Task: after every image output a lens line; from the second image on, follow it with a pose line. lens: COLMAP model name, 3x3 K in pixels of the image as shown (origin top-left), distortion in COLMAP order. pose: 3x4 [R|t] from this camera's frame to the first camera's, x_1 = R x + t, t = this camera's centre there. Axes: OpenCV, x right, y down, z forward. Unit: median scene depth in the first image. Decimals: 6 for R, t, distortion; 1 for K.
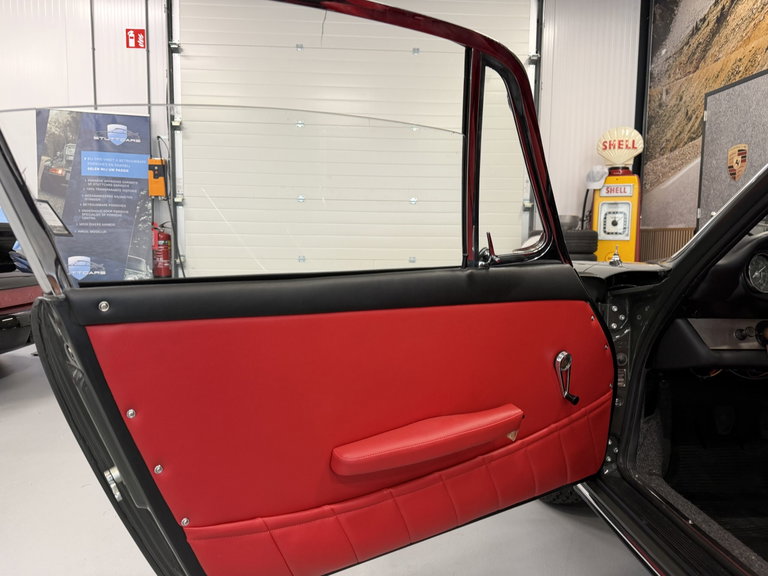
lens RADIAL K [[544.8, 0, 387.2], [0, 544.8, 290.9], [0, 0, 1]] dist [0.034778, -0.039608]
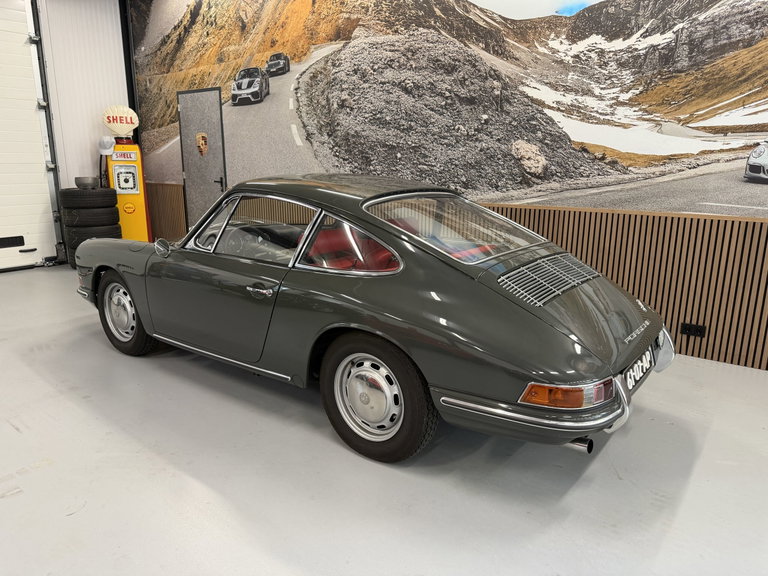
lens RADIAL K [[544.8, 0, 383.8], [0, 544.8, 293.8], [0, 0, 1]] dist [0.034778, -0.039608]
pose [[0.662531, -0.181299, 0.726763, -0.190984], [0.071392, 0.981133, 0.179671, -0.051383], [-0.745625, -0.067153, 0.662974, -0.371977]]
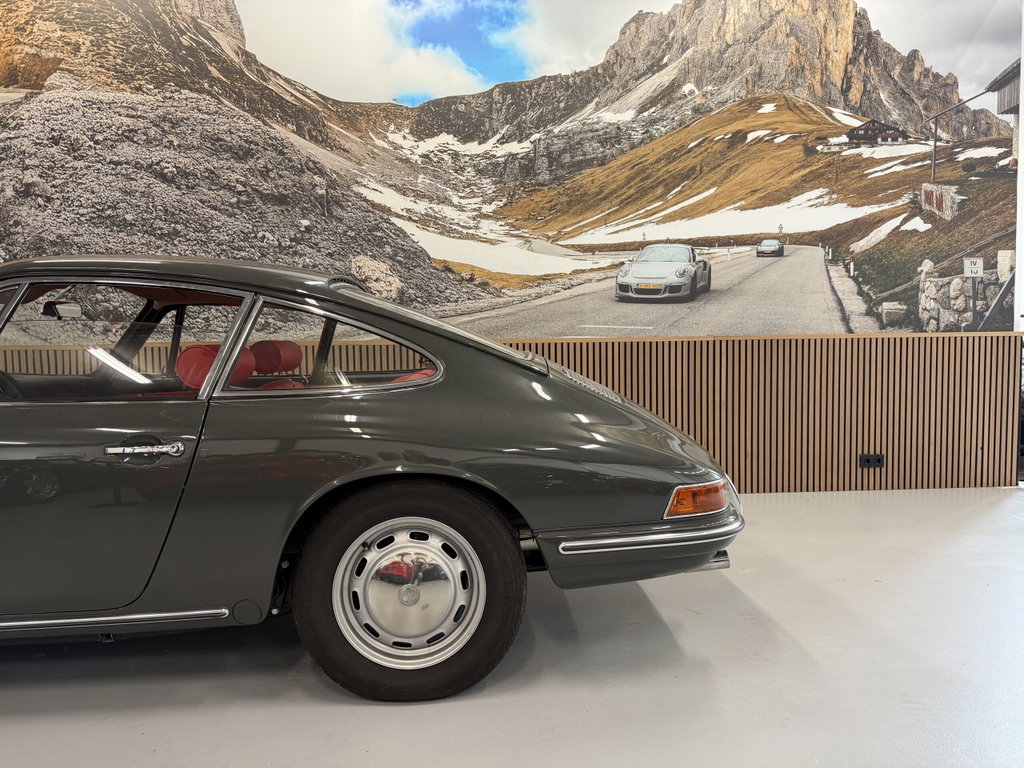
lens RADIAL K [[726.4, 0, 513.7], [0, 726.4, 391.6], [0, 0, 1]] dist [0.034778, -0.039608]
pose [[0.008060, -0.074710, 0.997173, -0.240520], [0.108901, 0.991340, 0.073393, -0.004810], [-0.994020, 0.108001, 0.016126, -0.127440]]
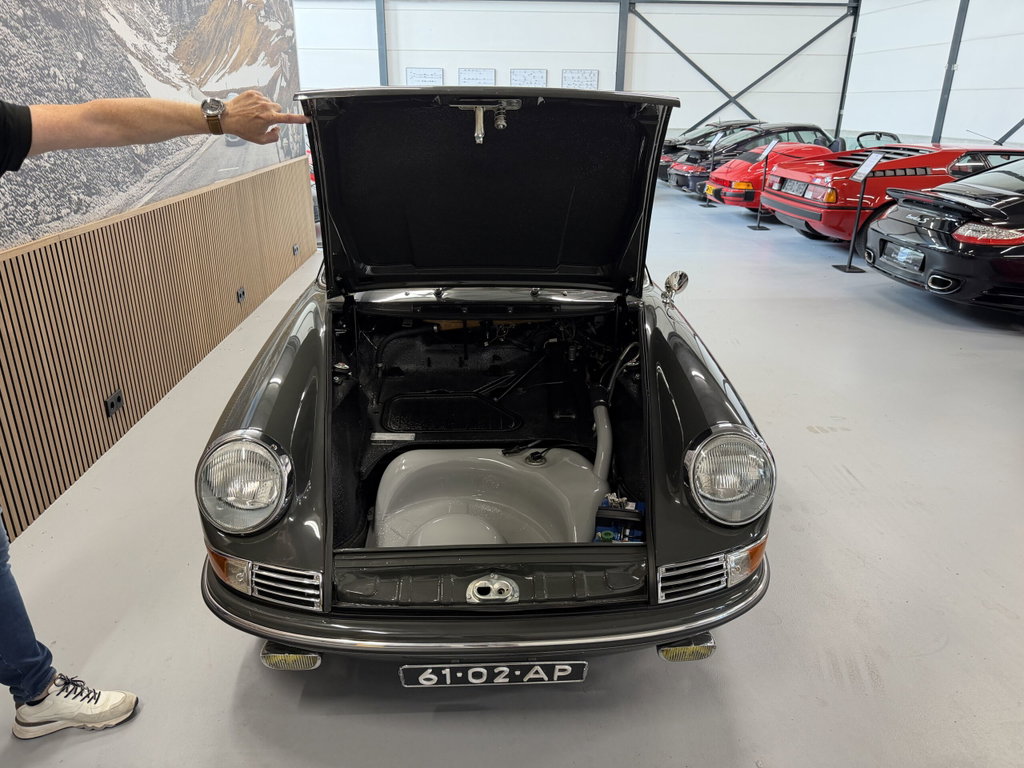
lens RADIAL K [[726.4, 0, 512.8], [0, 726.4, 391.4], [0, 0, 1]] dist [0.034778, -0.039608]
pose [[-0.999415, -0.031723, 0.012751, 0.210173], [-0.022434, 0.889905, 0.455595, -0.195548], [-0.025800, 0.455042, -0.890096, 0.762313]]
